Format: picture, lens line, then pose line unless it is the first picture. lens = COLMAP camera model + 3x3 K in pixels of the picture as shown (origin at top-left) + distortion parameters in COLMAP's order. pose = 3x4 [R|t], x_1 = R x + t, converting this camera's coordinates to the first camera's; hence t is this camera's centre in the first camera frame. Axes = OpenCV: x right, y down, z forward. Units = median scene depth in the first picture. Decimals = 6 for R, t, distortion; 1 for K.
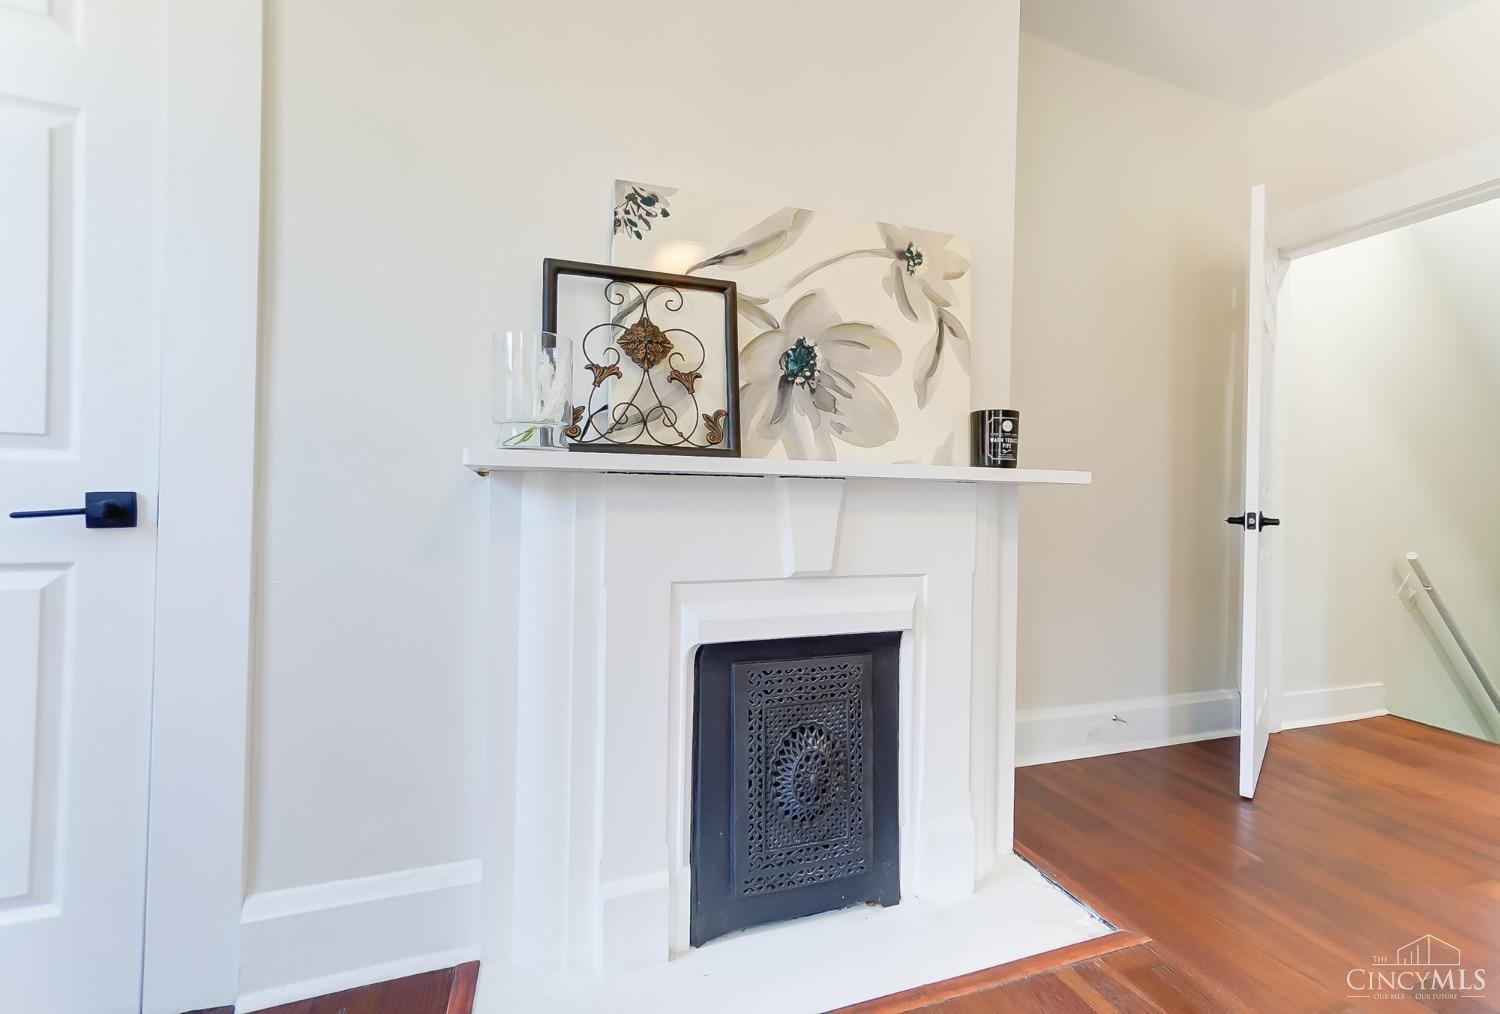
lens RADIAL K [[654.8, 0, 750.0], [0, 654.8, 507.0], [0, 0, 1]] dist [0.000736, 0.000197]
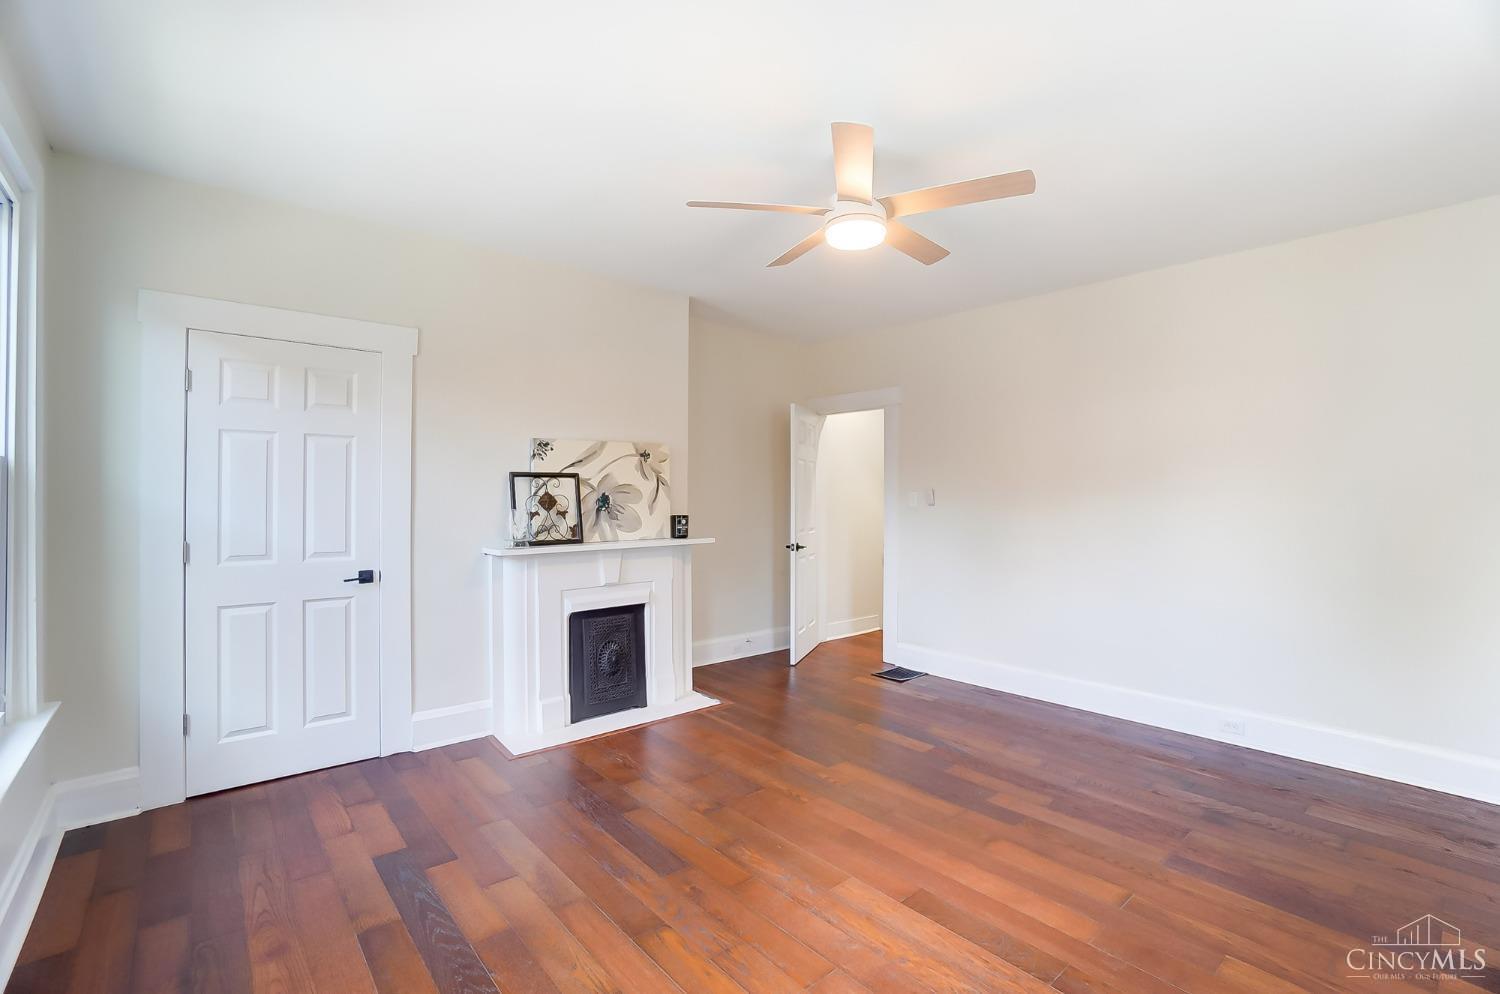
lens RADIAL K [[658.4, 0, 750.0], [0, 658.4, 497.0], [0, 0, 1]] dist [-0.076967, -0.000010]
pose [[0.931578, -0.019188, 0.363034, -0.326214], [0.022860, 0.999722, -0.005821, -0.213504], [-0.362821, 0.013722, 0.931758, -1.625940]]
